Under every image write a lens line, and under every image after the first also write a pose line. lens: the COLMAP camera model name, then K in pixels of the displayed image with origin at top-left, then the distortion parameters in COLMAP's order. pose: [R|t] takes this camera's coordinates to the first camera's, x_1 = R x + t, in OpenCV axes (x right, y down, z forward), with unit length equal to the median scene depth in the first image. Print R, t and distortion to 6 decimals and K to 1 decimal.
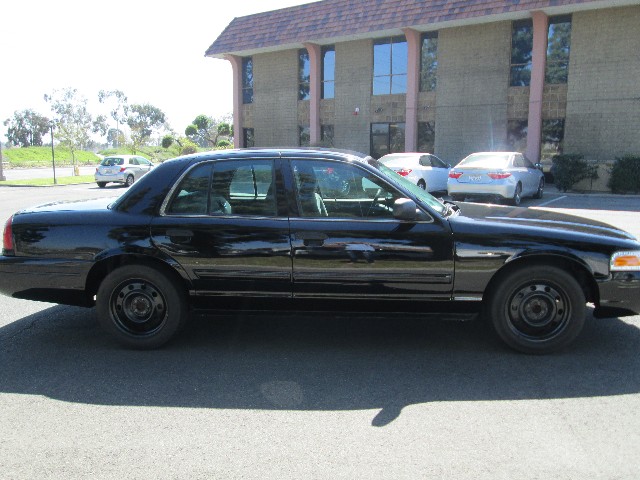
lens RADIAL K [[516.5, 0, 322.3], [0, 516.5, 239.1], [0, 0, 1]] dist [-0.082067, 0.007946]
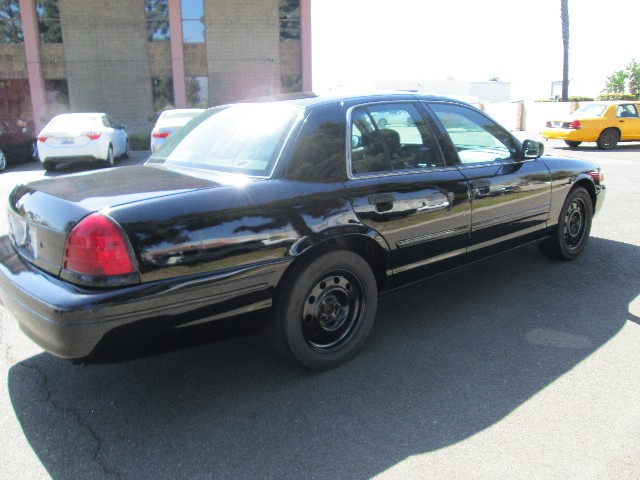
lens RADIAL K [[516.5, 0, 322.3], [0, 516.5, 239.1], [0, 0, 1]] dist [-0.082067, 0.007946]
pose [[0.706634, -0.174713, 0.685670, -0.127193], [0.123006, 0.984614, 0.124119, -0.008556], [-0.696806, -0.003365, 0.717252, 0.072441]]
